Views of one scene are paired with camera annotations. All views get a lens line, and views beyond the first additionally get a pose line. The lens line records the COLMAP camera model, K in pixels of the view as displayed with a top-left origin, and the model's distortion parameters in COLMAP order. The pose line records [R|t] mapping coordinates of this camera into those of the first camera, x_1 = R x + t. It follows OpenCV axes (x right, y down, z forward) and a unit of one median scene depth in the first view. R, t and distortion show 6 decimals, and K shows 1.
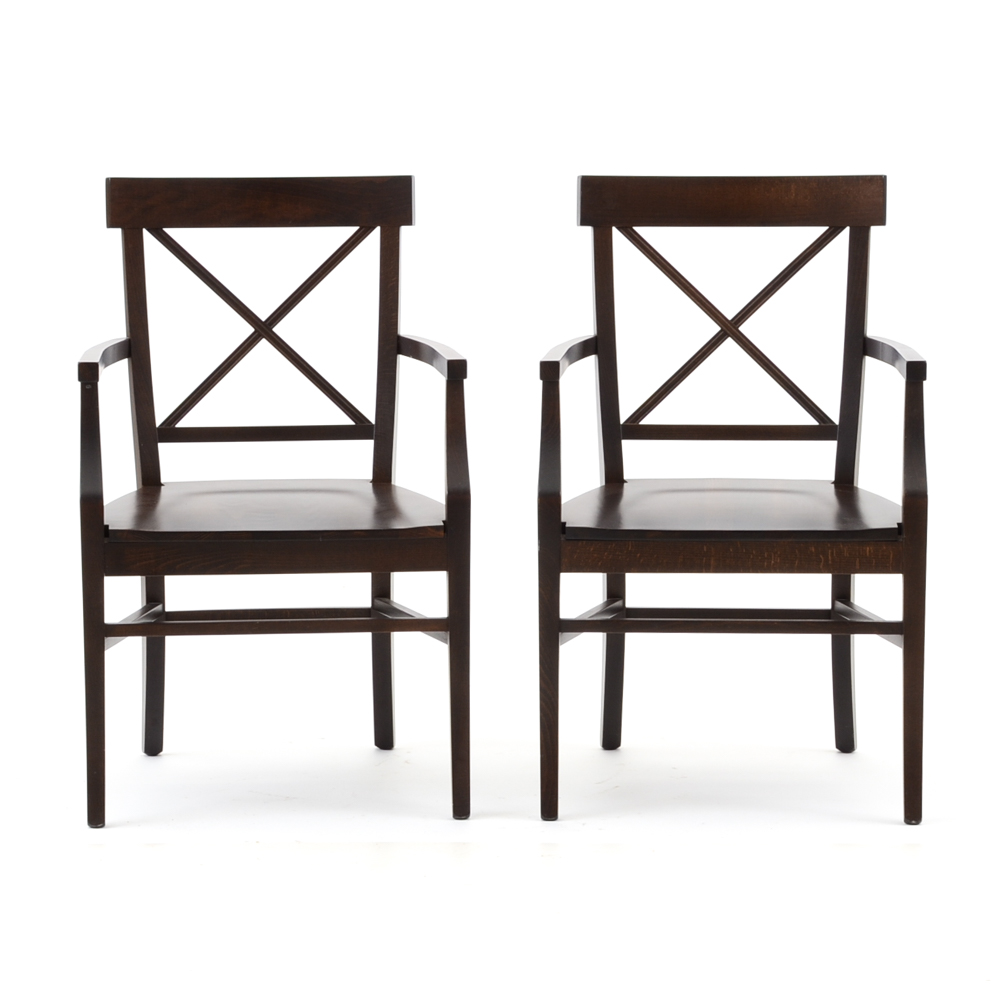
lens RADIAL K [[4738.7, 0, 500.0], [0, 4738.7, 500.0], [0, 0, 1]] dist [0.630444, -0.107473]
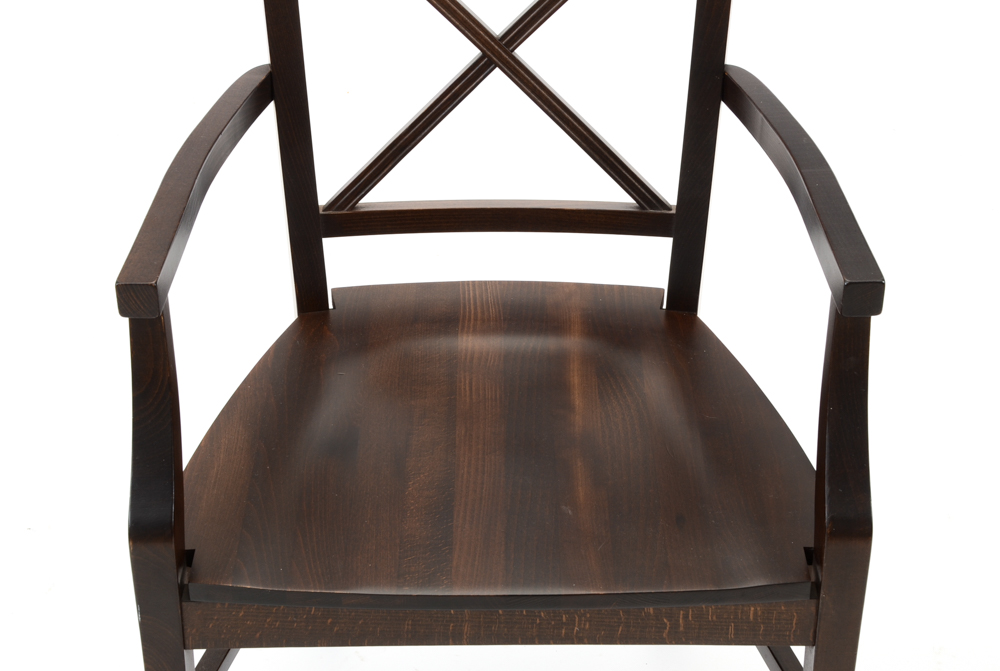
lens RADIAL K [[1928.4, 0, 504.2], [0, 1928.4, 351.1], [0, 0, 1]] dist [0.298967, 0.043913]
pose [[0.998827, -0.021400, 0.043438, 0.040114], [0.002009, 0.914588, 0.404381, -0.105922], [-0.048382, -0.403819, 0.913559, 0.809289]]
